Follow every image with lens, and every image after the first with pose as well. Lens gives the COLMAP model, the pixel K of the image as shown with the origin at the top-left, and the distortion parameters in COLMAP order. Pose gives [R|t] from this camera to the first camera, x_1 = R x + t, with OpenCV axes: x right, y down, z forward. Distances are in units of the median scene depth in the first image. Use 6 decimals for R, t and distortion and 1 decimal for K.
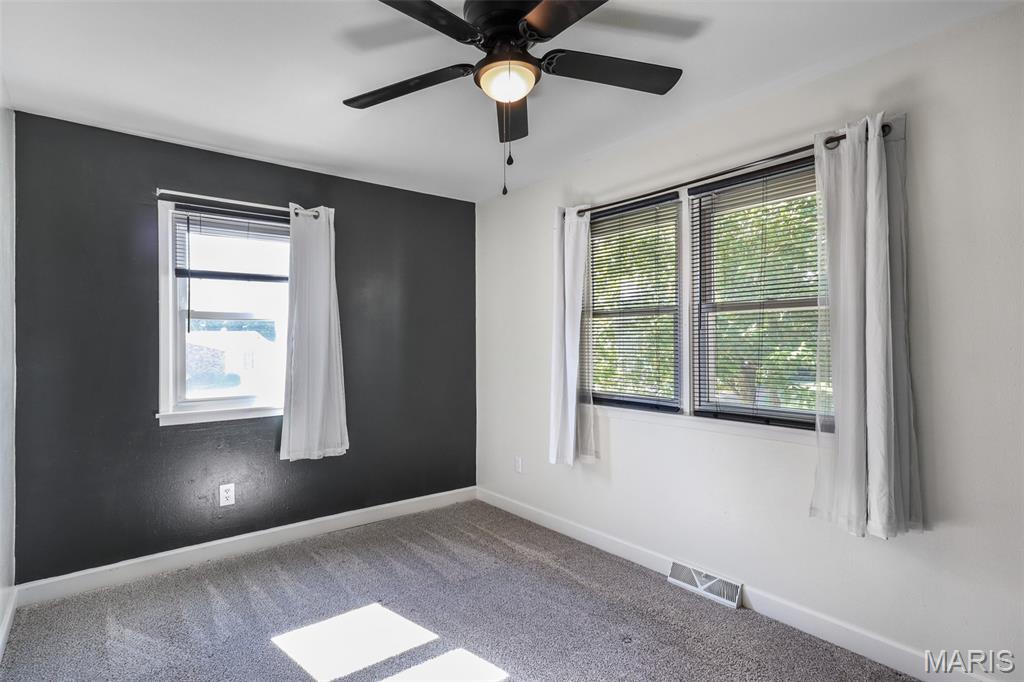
lens RADIAL K [[531.4, 0, 508.2], [0, 531.4, 339.2], [0, 0, 1]] dist [-0.034420, 0.023891]
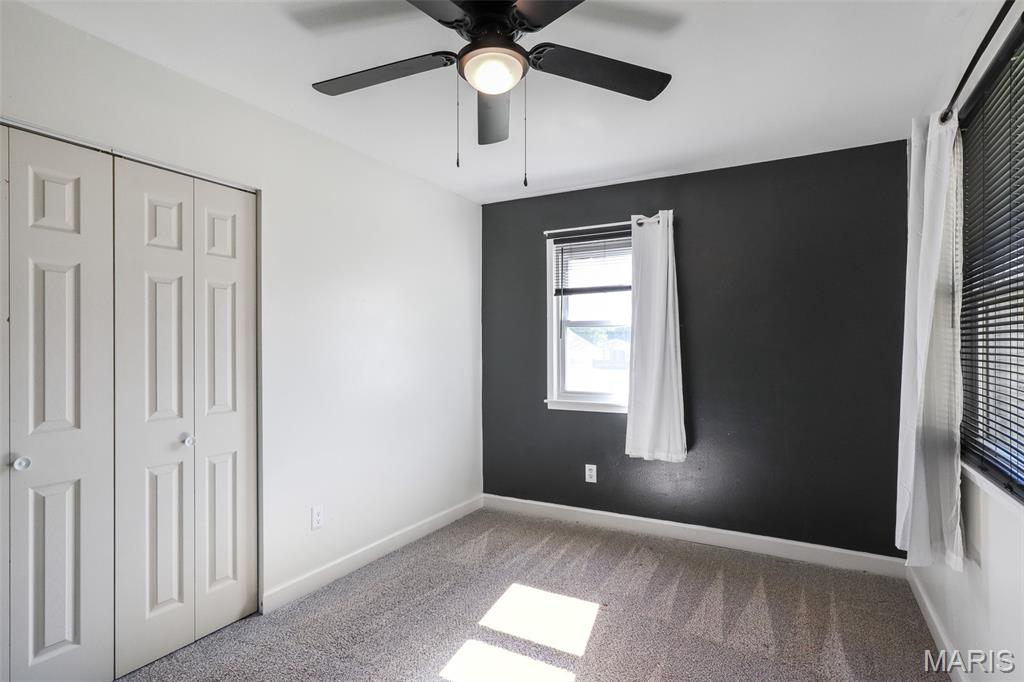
lens RADIAL K [[531.4, 0, 508.2], [0, 531.4, 339.2], [0, 0, 1]] dist [-0.034420, 0.023891]
pose [[0.351757, -0.009829, -0.936040, 0.542204], [0.005092, 0.999950, -0.008586, 0.000662], [0.936078, -0.001747, 0.351789, 0.411265]]
